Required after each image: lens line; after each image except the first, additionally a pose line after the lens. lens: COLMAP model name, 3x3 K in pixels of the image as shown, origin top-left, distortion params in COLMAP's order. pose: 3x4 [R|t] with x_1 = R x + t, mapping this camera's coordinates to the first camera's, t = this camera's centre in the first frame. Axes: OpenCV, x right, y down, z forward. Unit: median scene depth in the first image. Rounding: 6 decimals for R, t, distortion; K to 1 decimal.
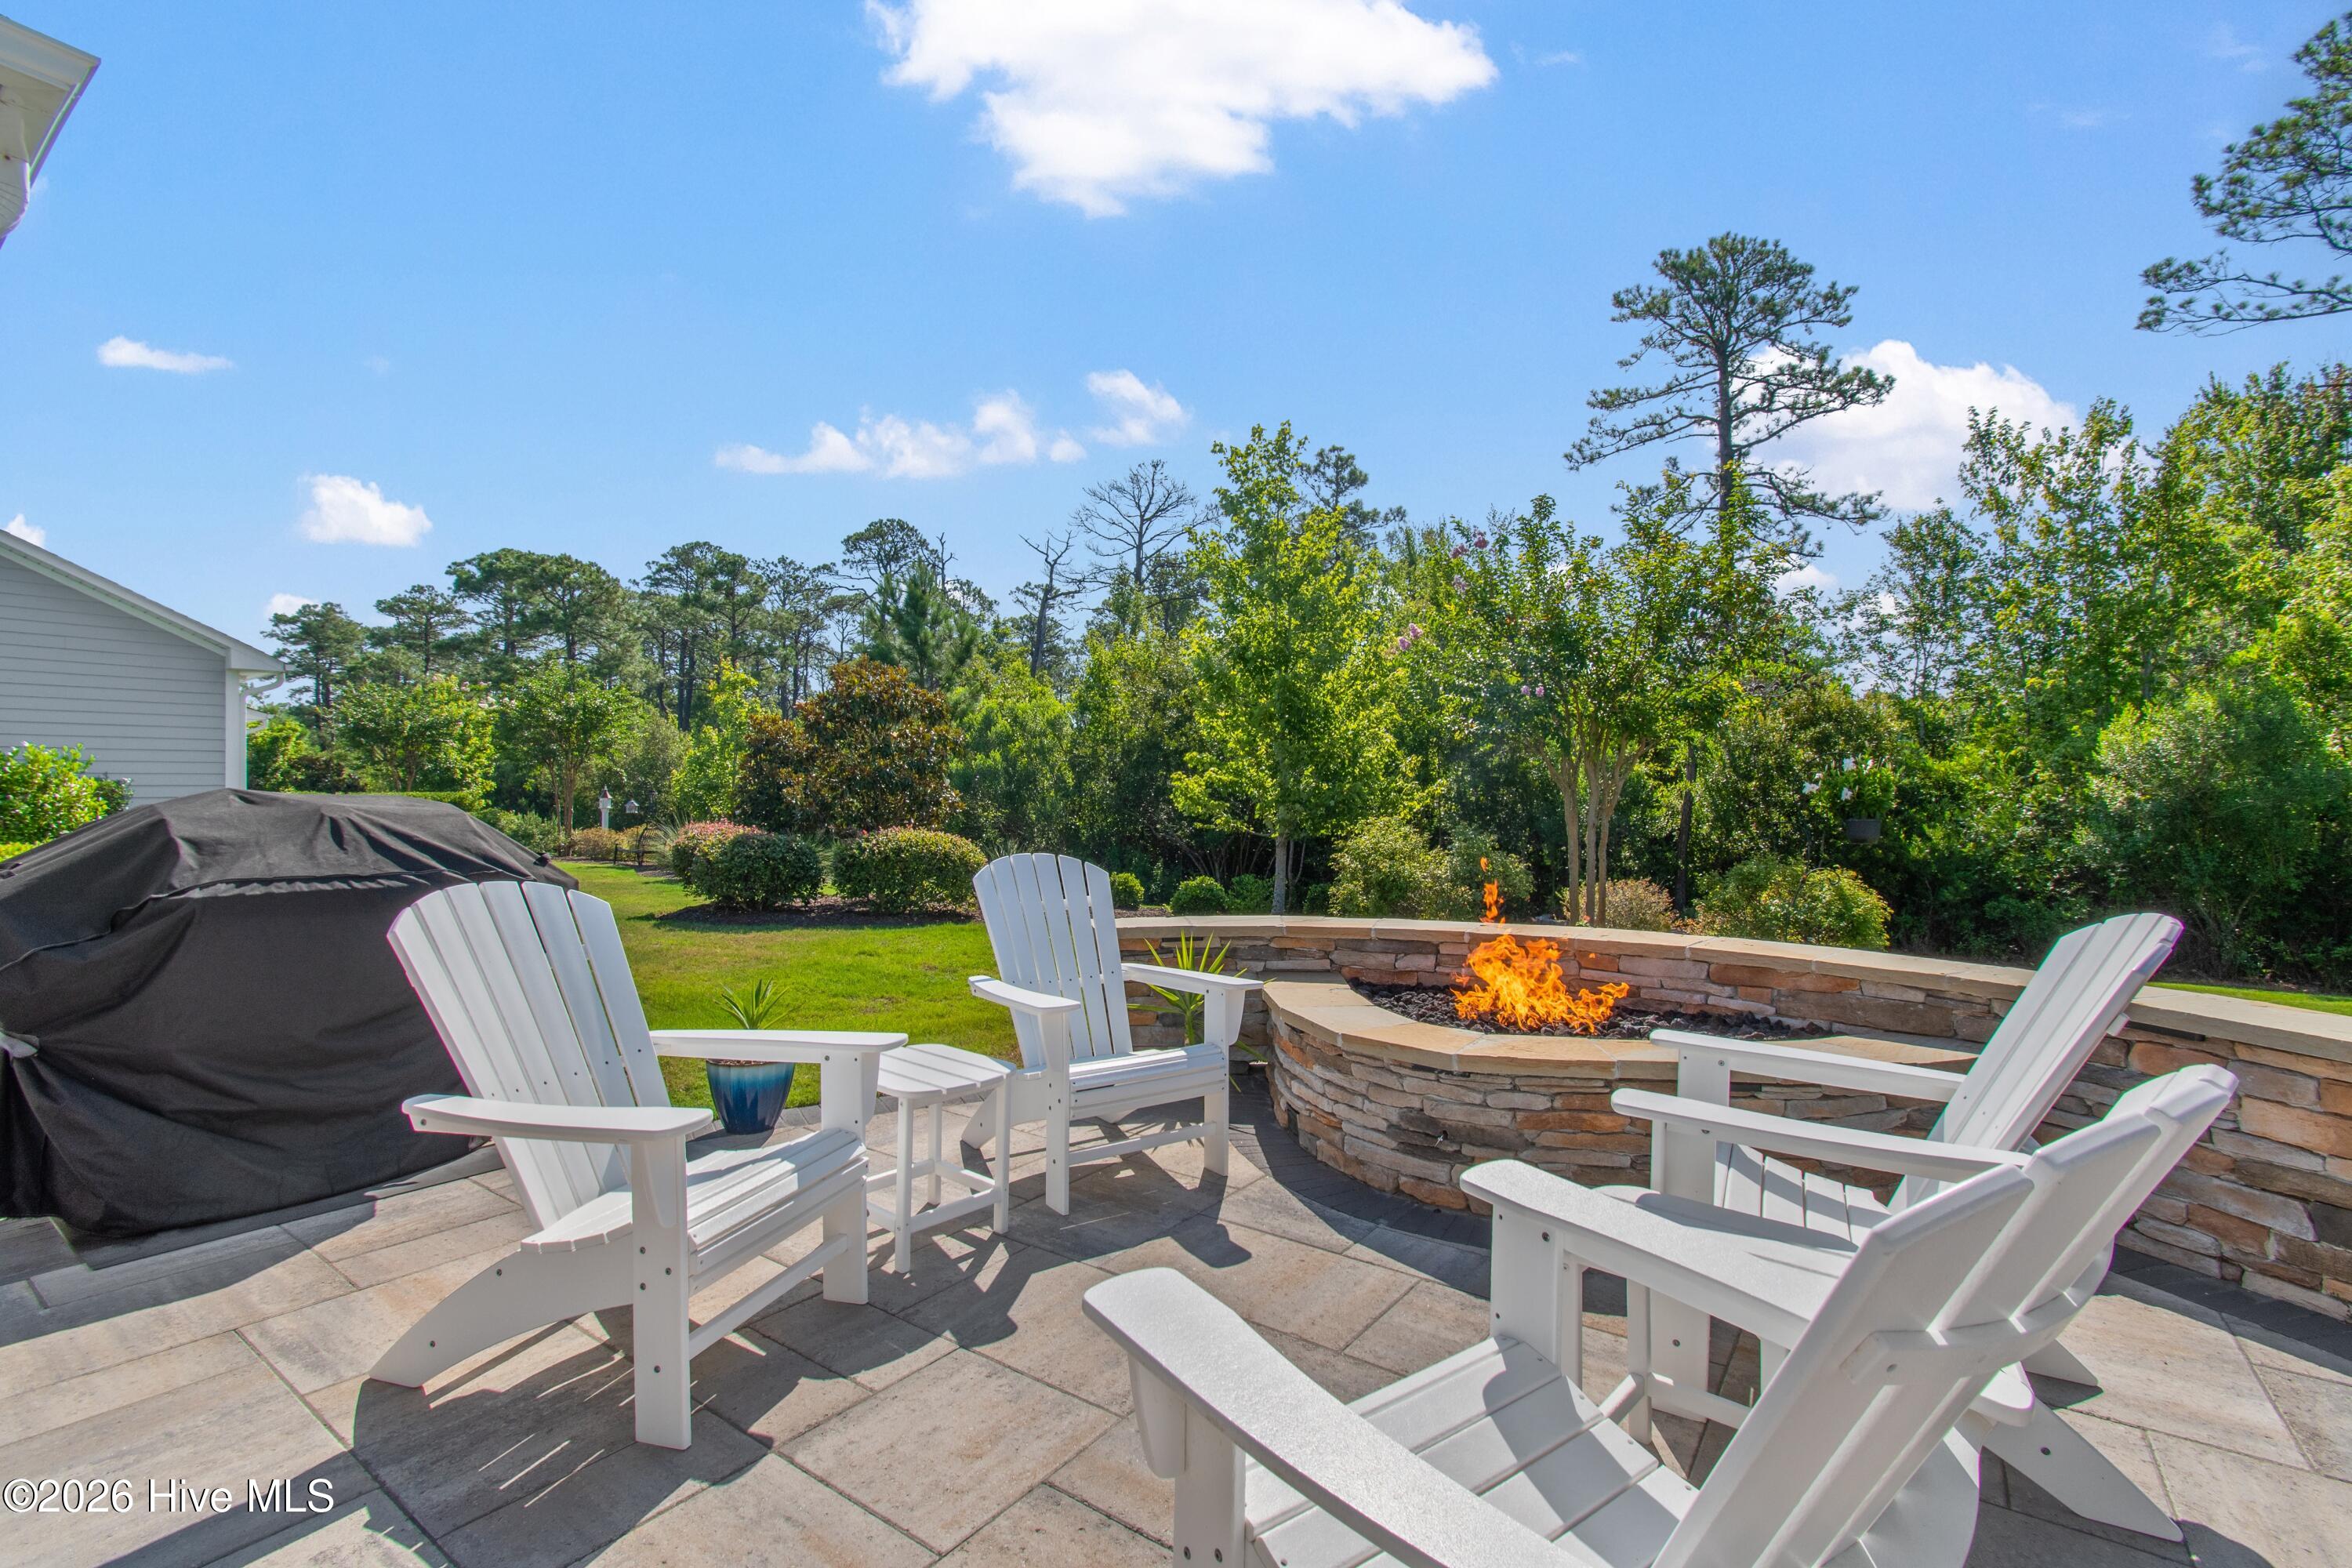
lens RADIAL K [[1038.2, 0, 1176.0], [0, 1038.2, 784.0], [0, 0, 1]] dist [0.002534, -0.001061]
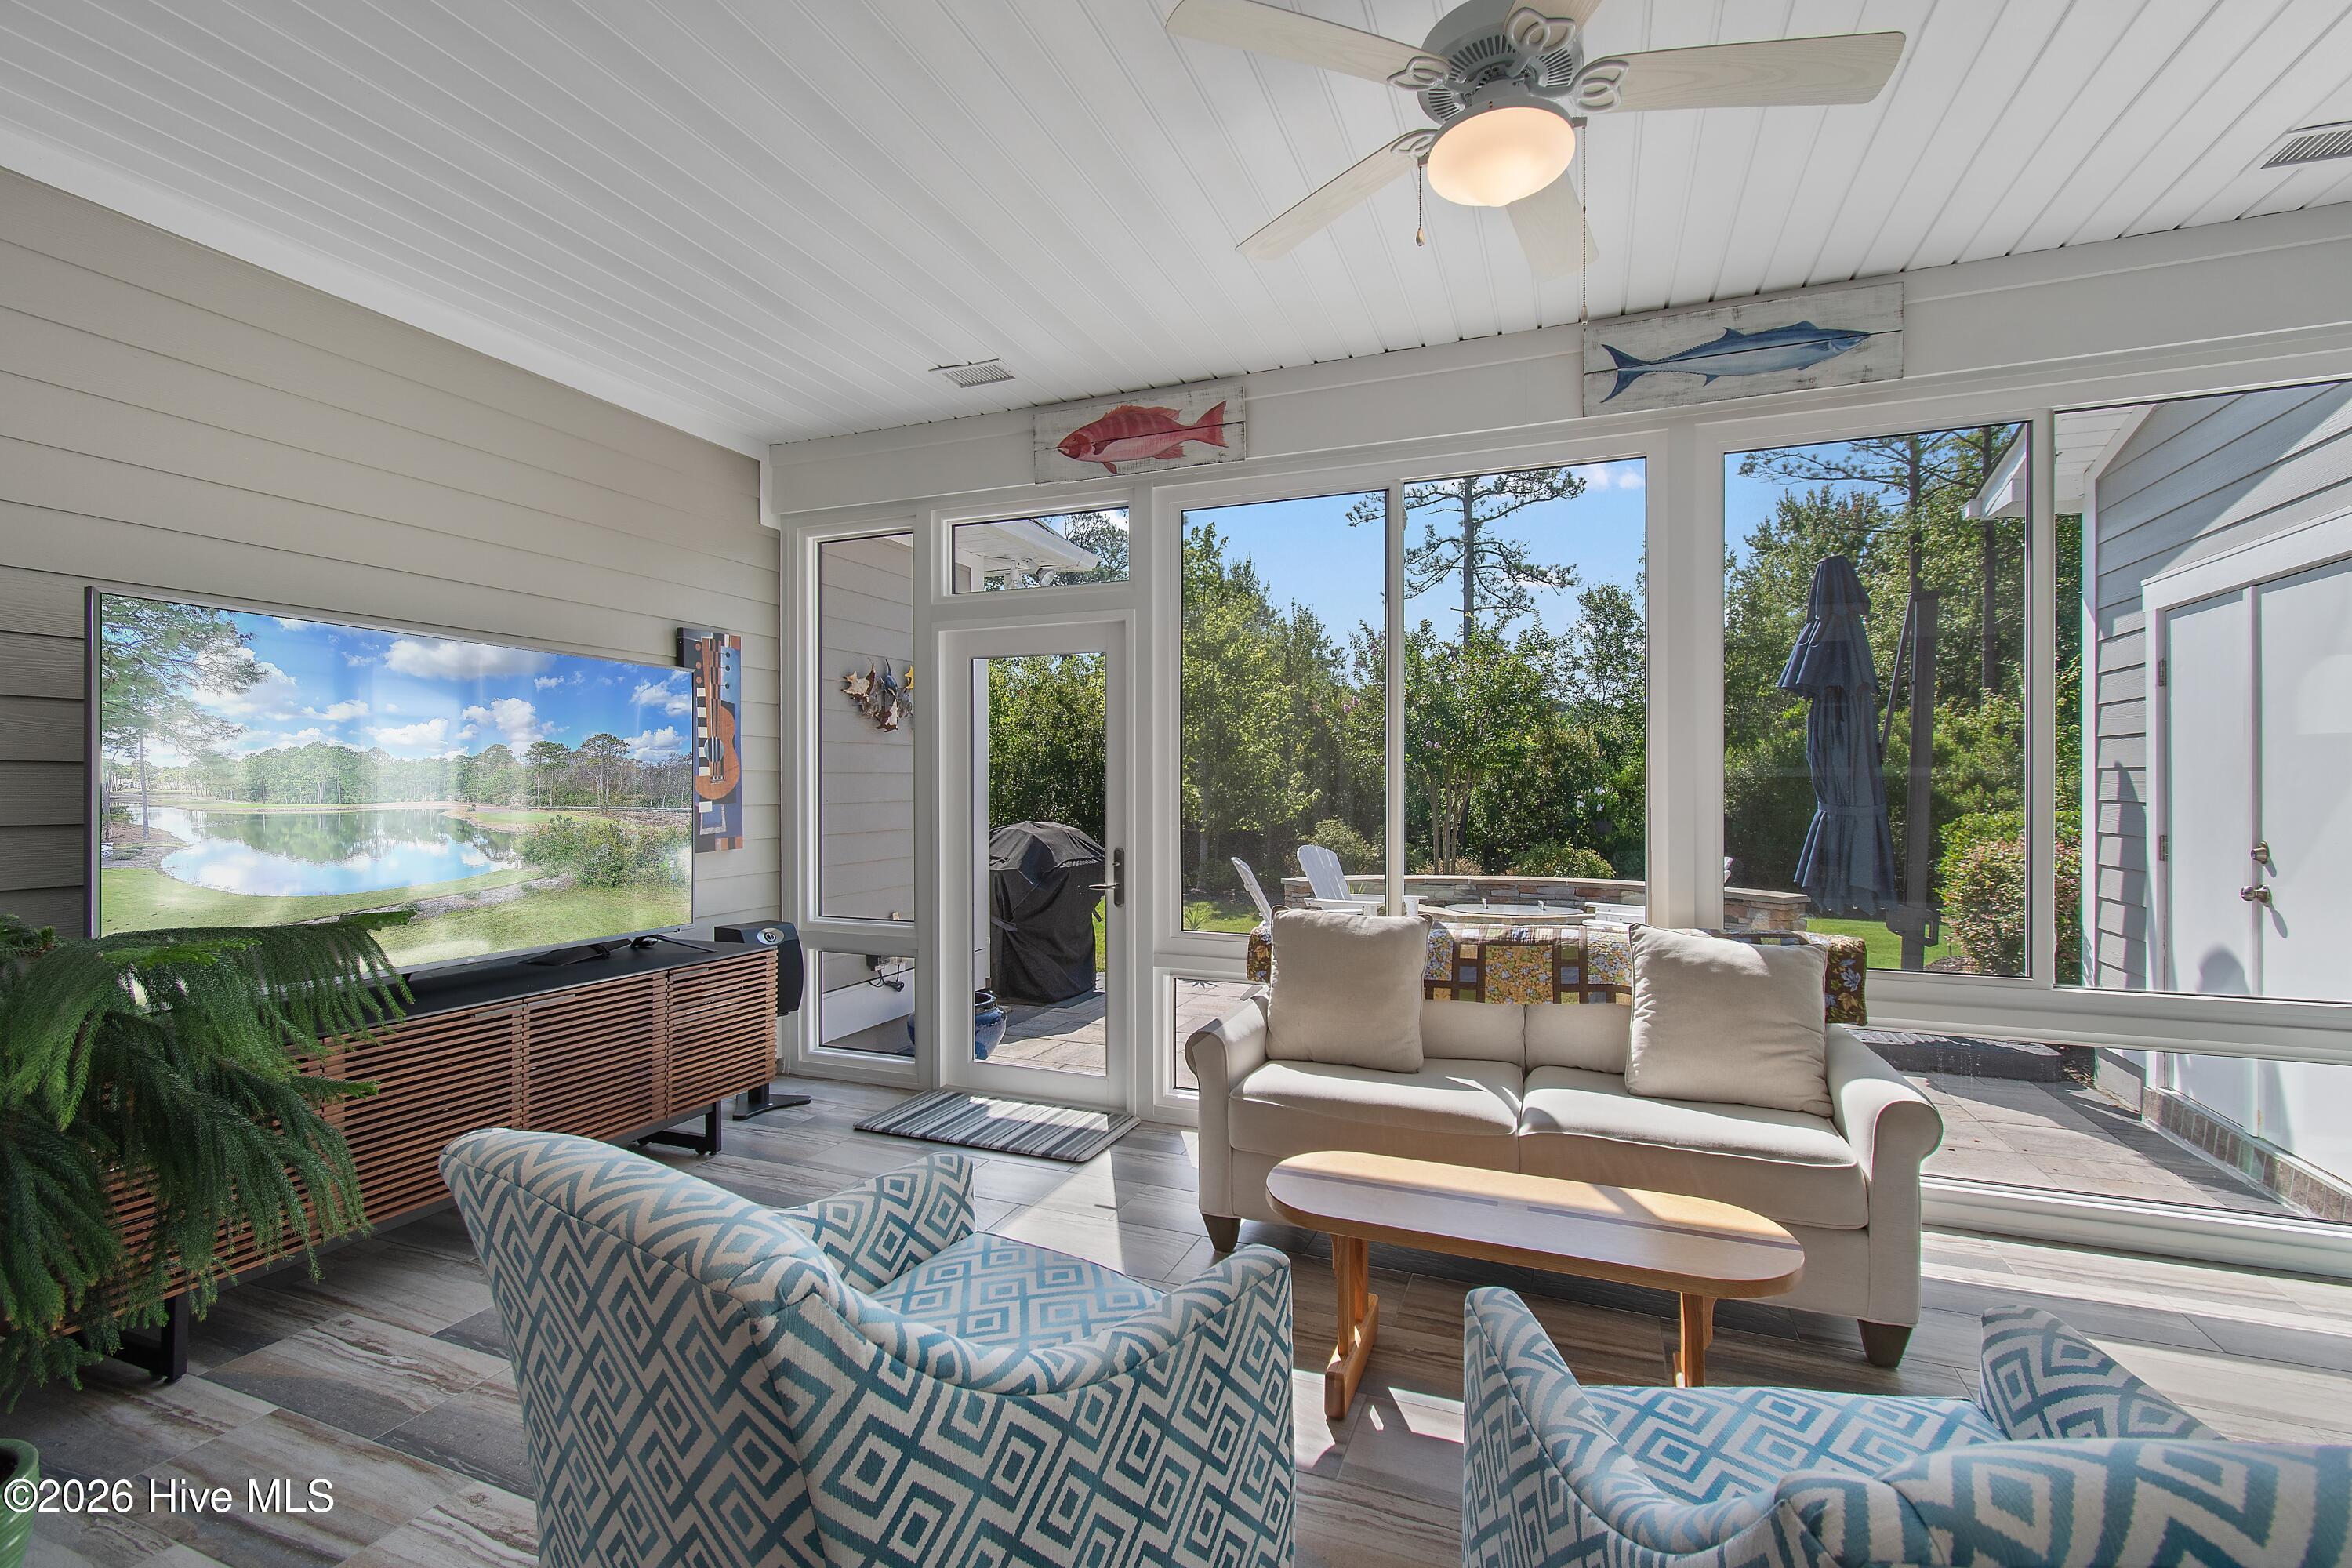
lens RADIAL K [[1038.2, 0, 1176.0], [0, 1038.2, 784.0], [0, 0, 1]] dist [0.002534, -0.001061]
pose [[0.969231, 0.004906, 0.246102, -0.129210], [-0.006774, 0.999954, 0.006746, -0.009647], [-0.246058, -0.008206, 0.969220, -0.144701]]
